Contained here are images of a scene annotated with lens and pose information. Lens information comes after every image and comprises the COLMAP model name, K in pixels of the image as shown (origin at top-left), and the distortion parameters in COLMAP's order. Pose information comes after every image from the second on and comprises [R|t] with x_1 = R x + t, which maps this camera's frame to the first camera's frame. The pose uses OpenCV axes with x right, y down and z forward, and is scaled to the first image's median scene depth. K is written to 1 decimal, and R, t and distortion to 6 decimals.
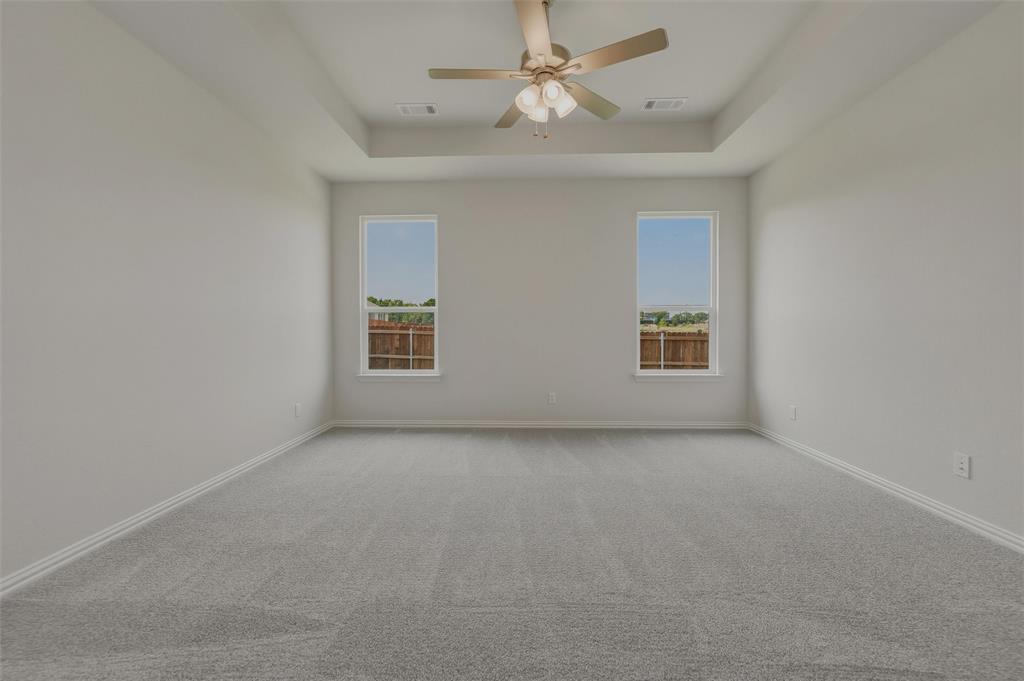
lens RADIAL K [[427.5, 0, 508.0], [0, 427.5, 336.1], [0, 0, 1]] dist [-0.010863, -0.002626]
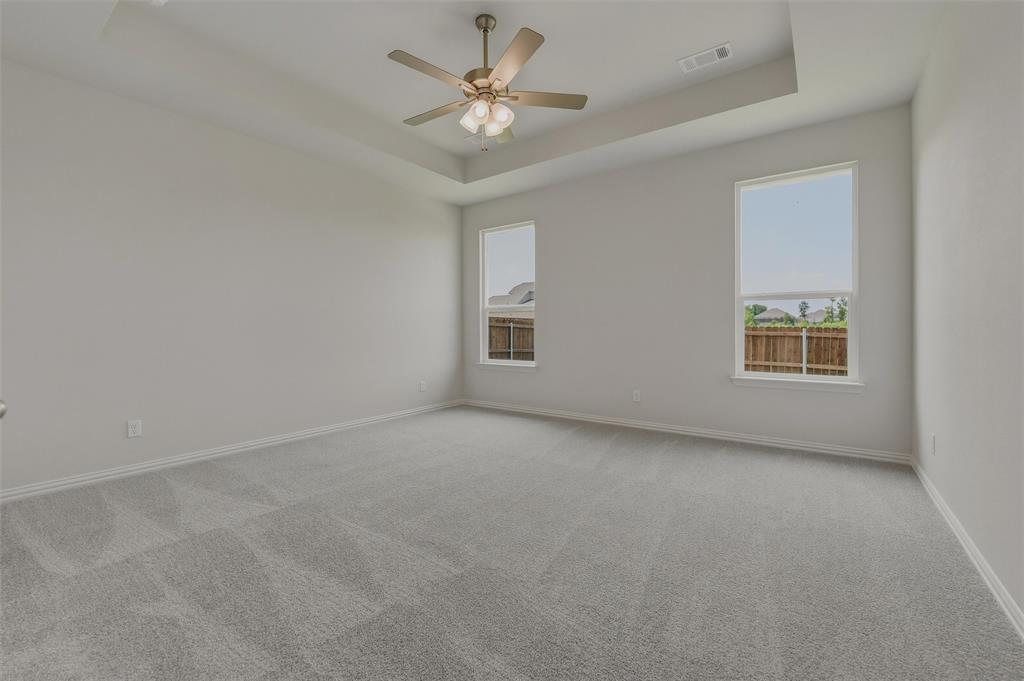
lens RADIAL K [[427.5, 0, 509.4], [0, 427.5, 335.3], [0, 0, 1]] dist [-0.010863, -0.002626]
pose [[0.823309, 0.004995, -0.567571, 0.416037], [-0.005251, 0.999986, 0.001183, 0.010727], [0.567569, 0.002006, 0.823324, 0.057232]]
